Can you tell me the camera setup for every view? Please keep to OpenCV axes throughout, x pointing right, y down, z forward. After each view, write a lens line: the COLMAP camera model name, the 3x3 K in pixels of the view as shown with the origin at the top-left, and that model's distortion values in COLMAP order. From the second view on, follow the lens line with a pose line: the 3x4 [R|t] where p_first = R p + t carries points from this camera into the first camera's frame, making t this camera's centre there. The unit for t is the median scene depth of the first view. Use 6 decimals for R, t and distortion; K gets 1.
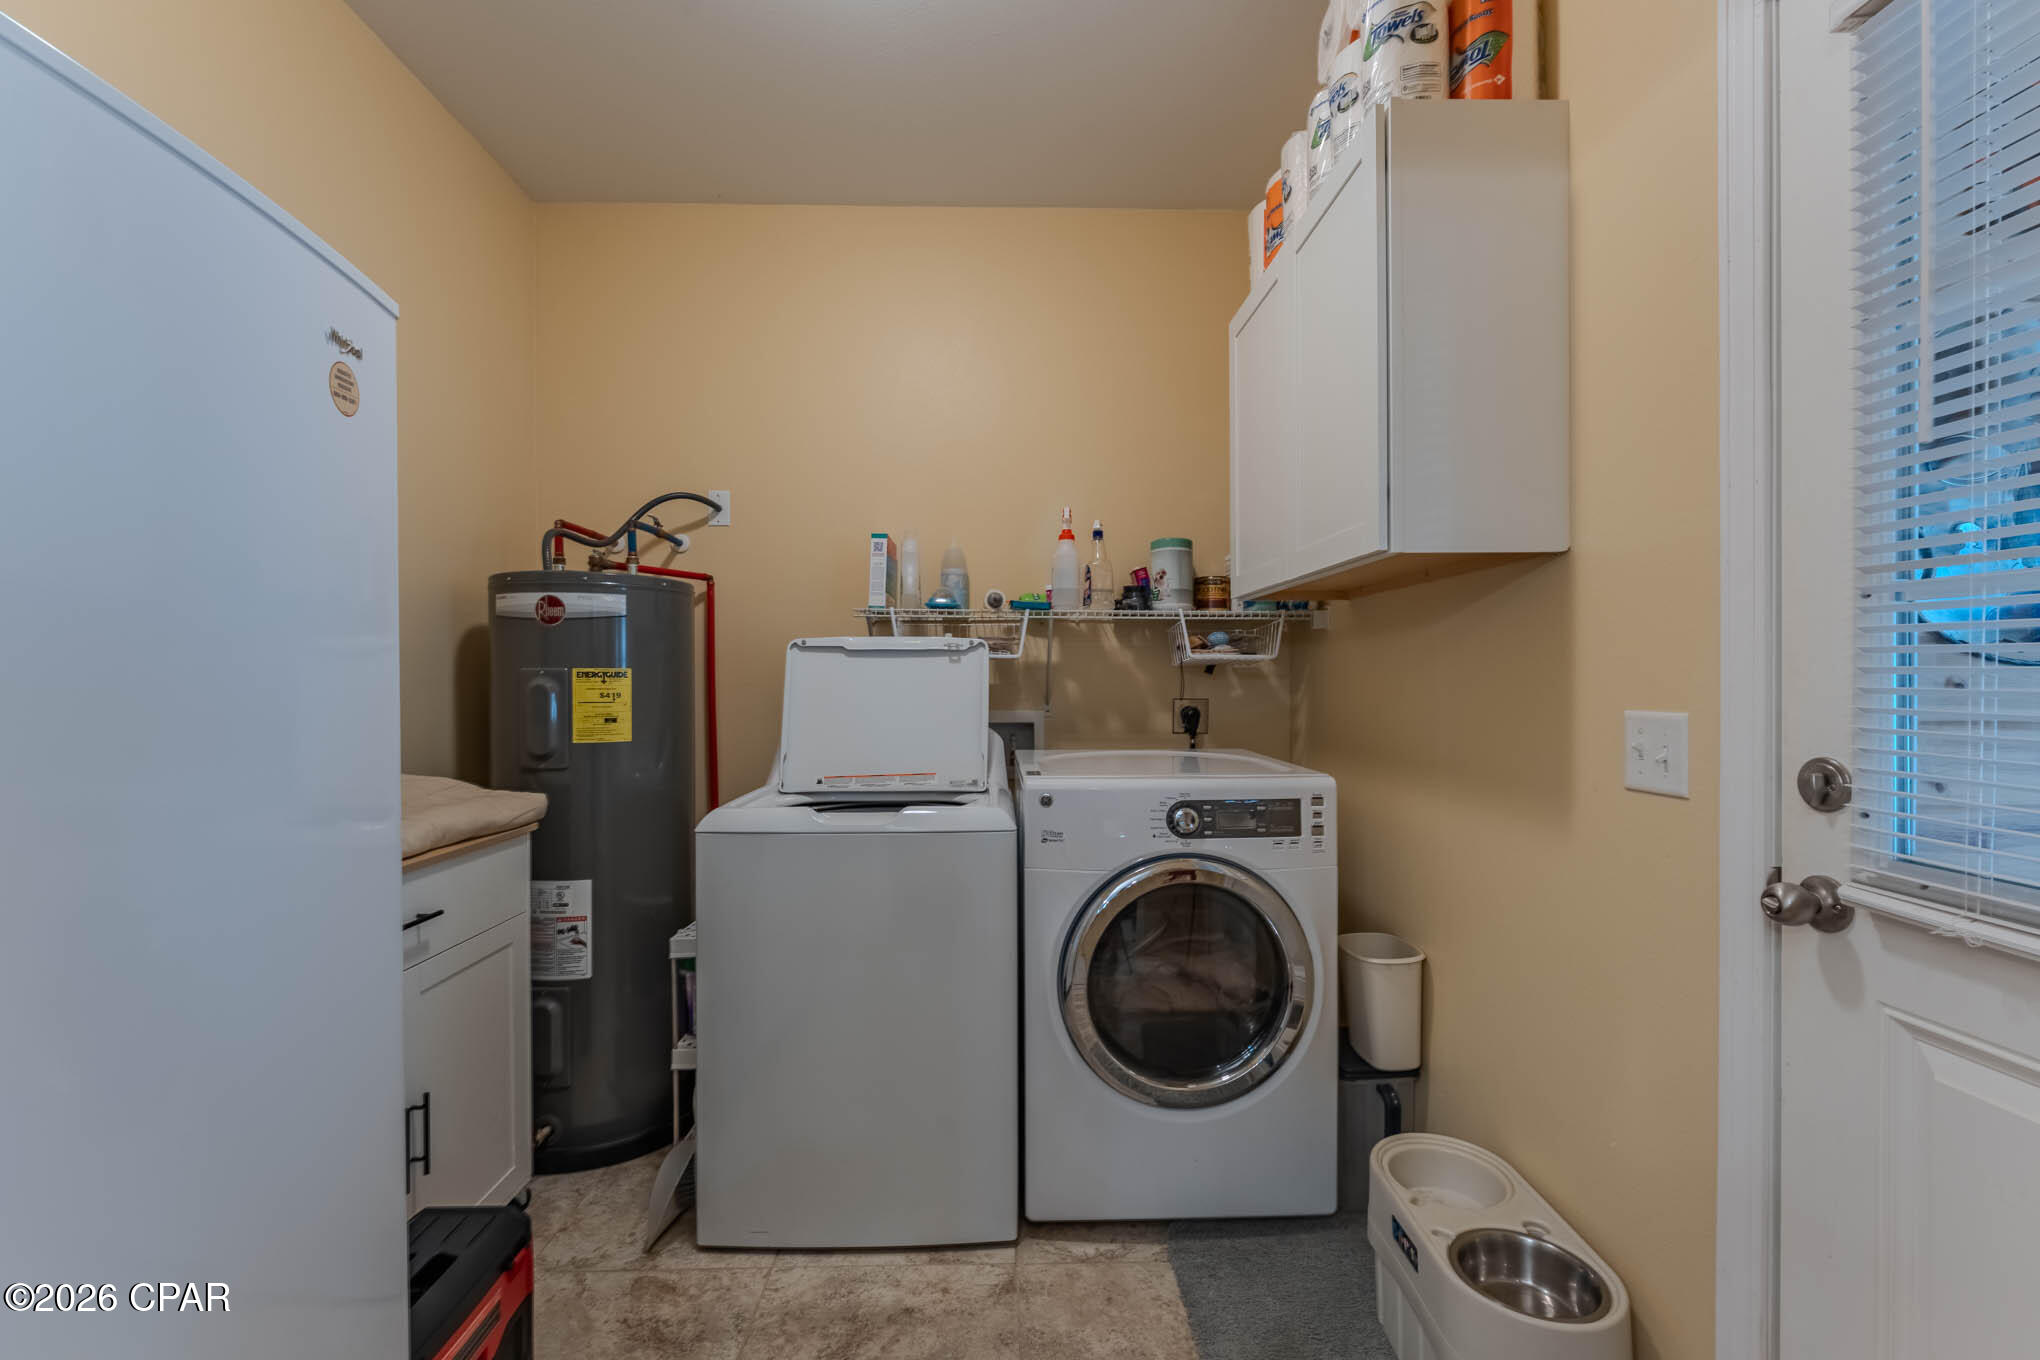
lens RADIAL K [[863.8, 0, 1022.0], [0, 863.8, 677.2], [0, 0, 1]] dist [0.001351, -0.000074]
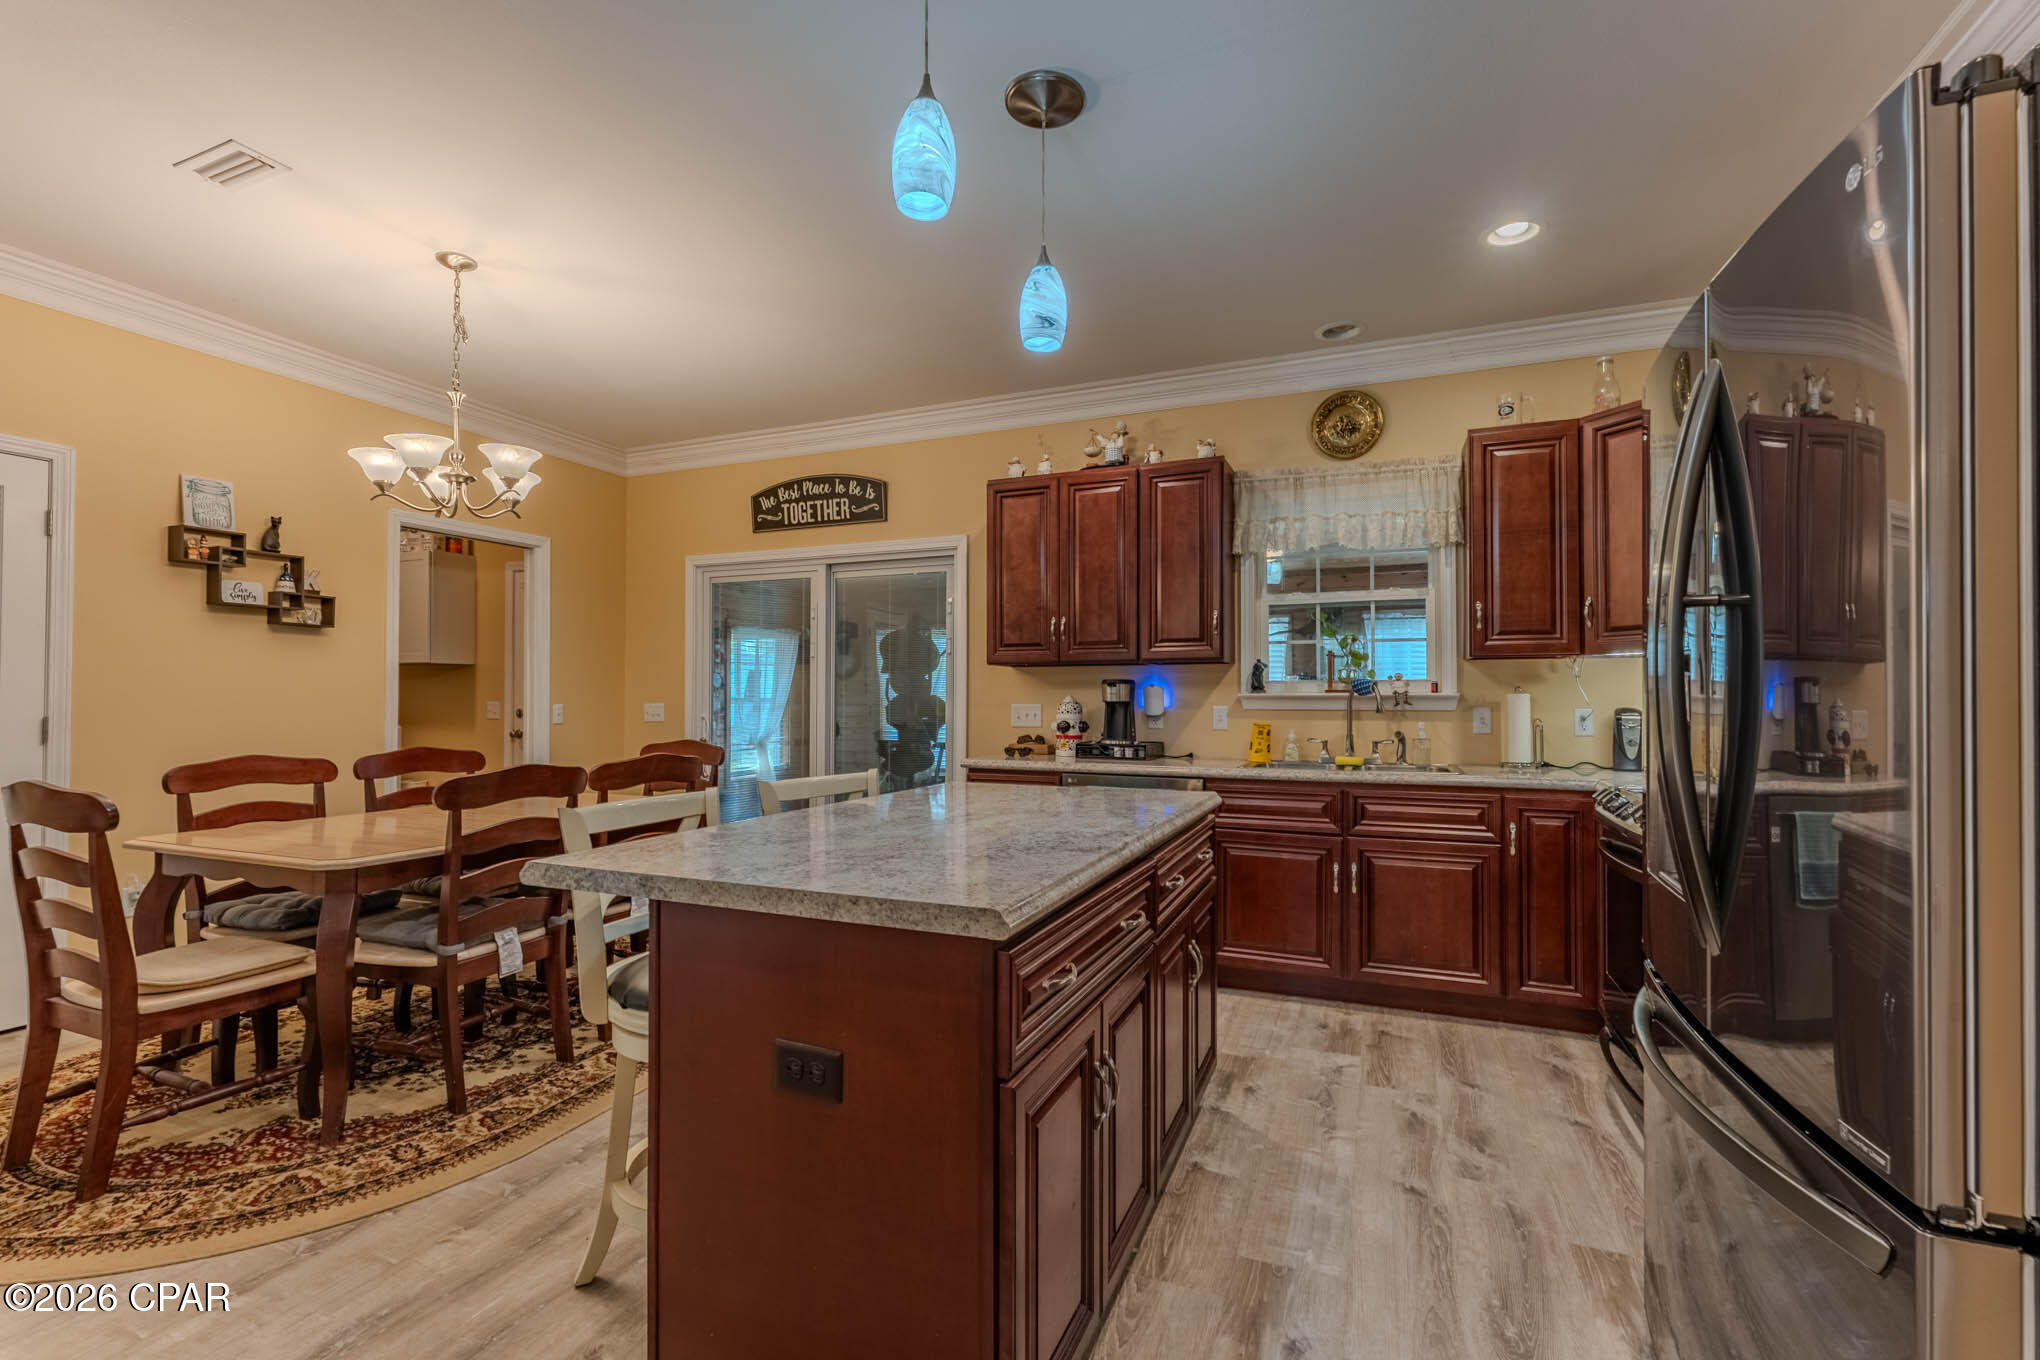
lens RADIAL K [[863.8, 0, 1028.9], [0, 863.8, 689.3], [0, 0, 1]] dist [0.001351, -0.000074]
pose [[0.403325, 0.016218, 0.914913, -2.136127], [-0.000205, 0.999844, -0.017633, 0.043286], [-0.915057, 0.006925, 0.403266, -3.177187]]
